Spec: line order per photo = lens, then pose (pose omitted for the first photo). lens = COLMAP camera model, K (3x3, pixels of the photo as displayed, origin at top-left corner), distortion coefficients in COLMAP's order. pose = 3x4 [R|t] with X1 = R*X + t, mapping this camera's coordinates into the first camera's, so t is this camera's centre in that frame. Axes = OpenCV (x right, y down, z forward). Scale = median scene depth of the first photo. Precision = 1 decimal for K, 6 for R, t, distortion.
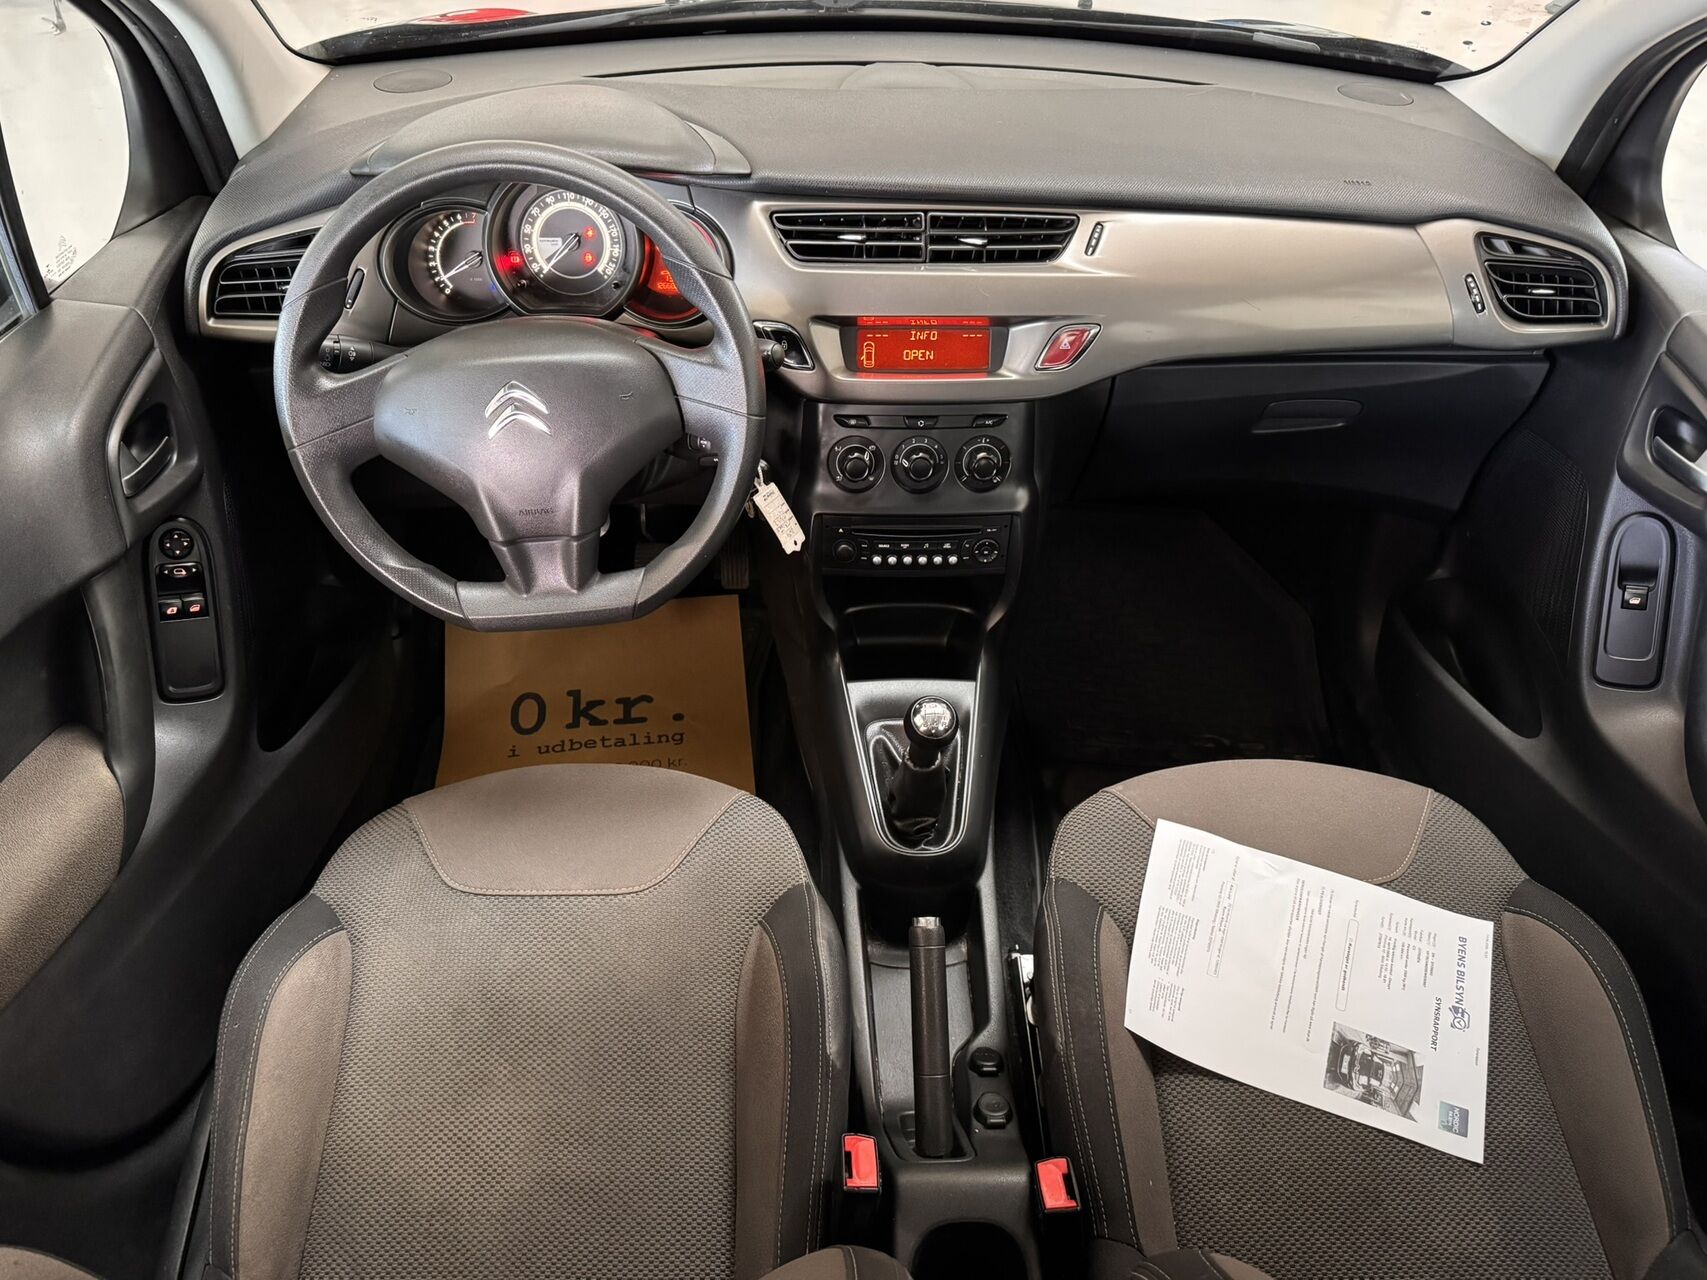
lens RADIAL K [[1174.6, 0, 853.5], [0, 1174.6, 640.0], [0, 0, 1]] dist [0.127600, -0.301555]
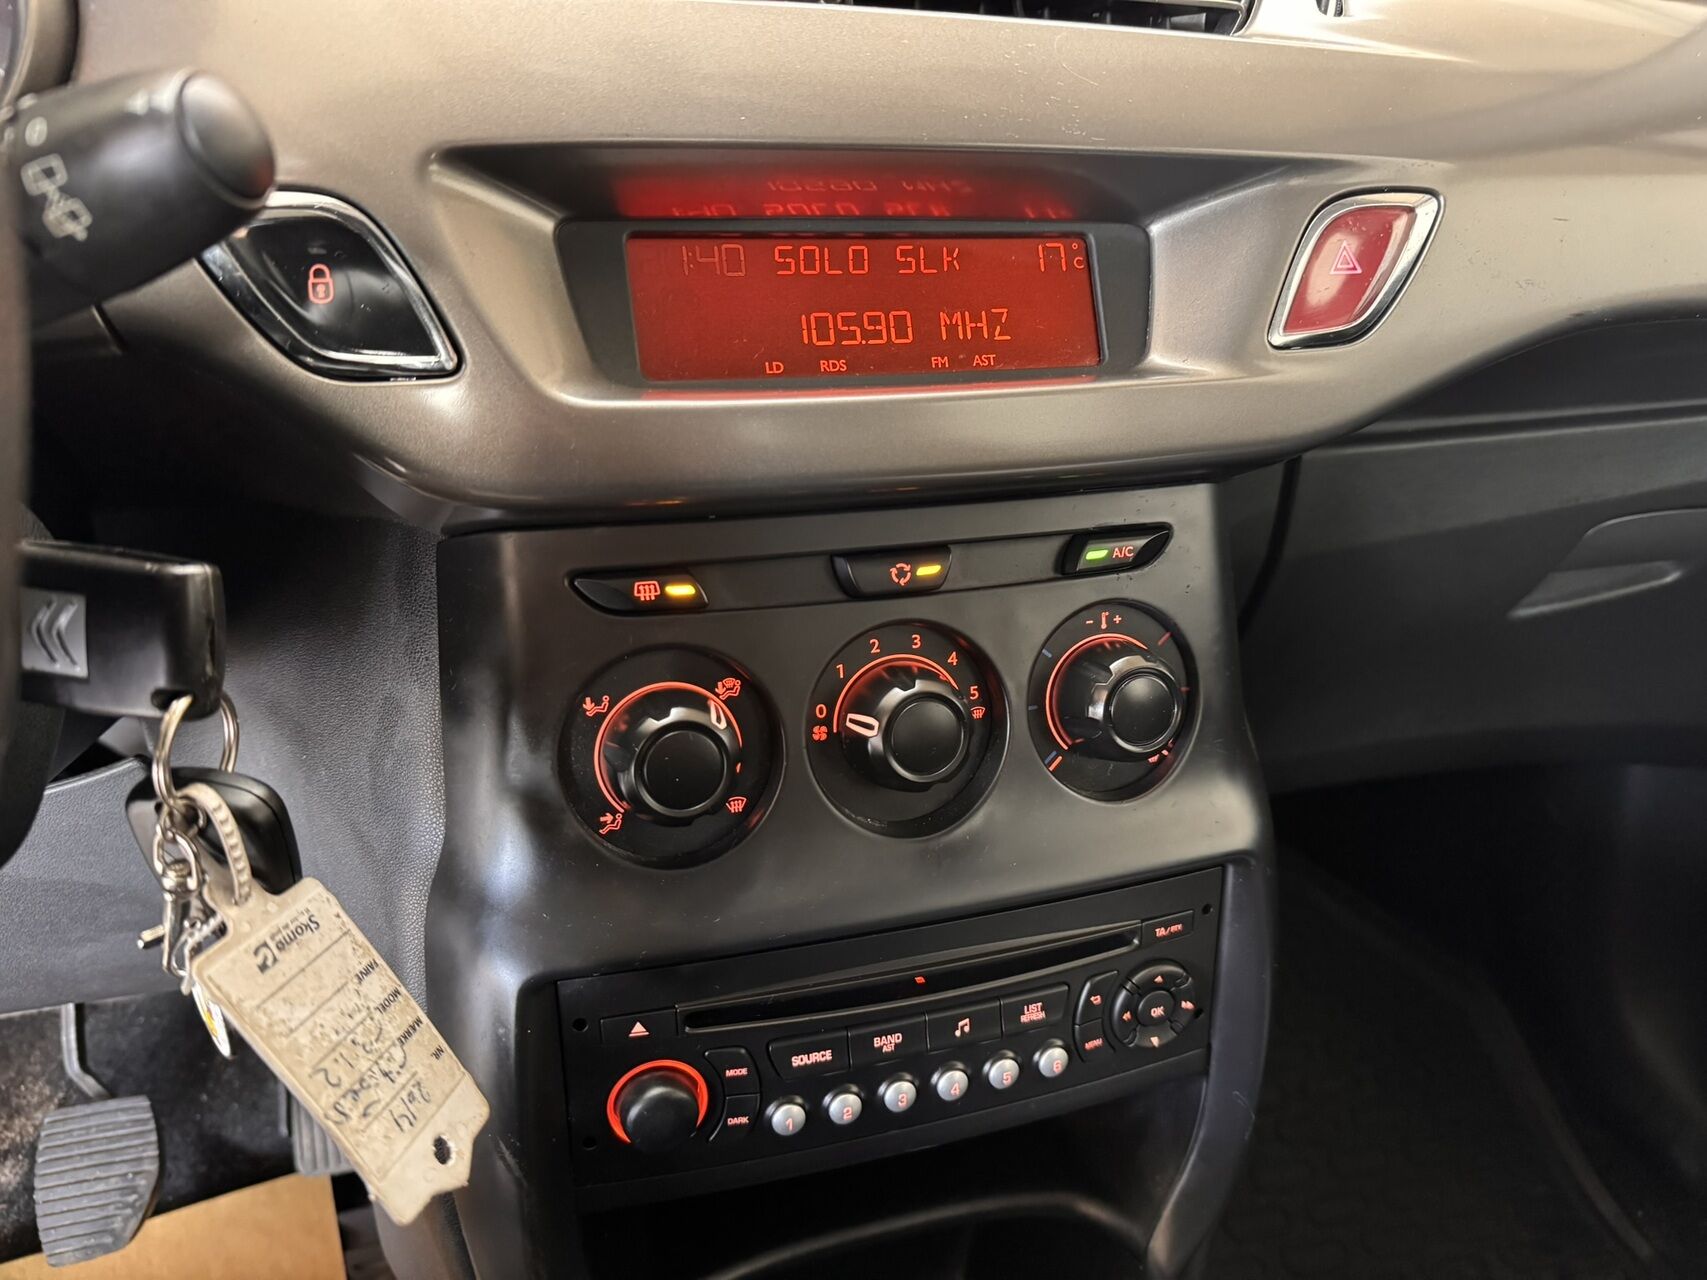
lens RADIAL K [[1174.6, 0, 853.5], [0, 1174.6, 640.0], [0, 0, 1]] dist [0.127600, -0.301555]
pose [[0.961116, -0.104736, 0.255512, -0.022984], [0.181943, 0.936230, -0.300617, -0.088093], [-0.207733, 0.335416, 0.918882, 0.741092]]
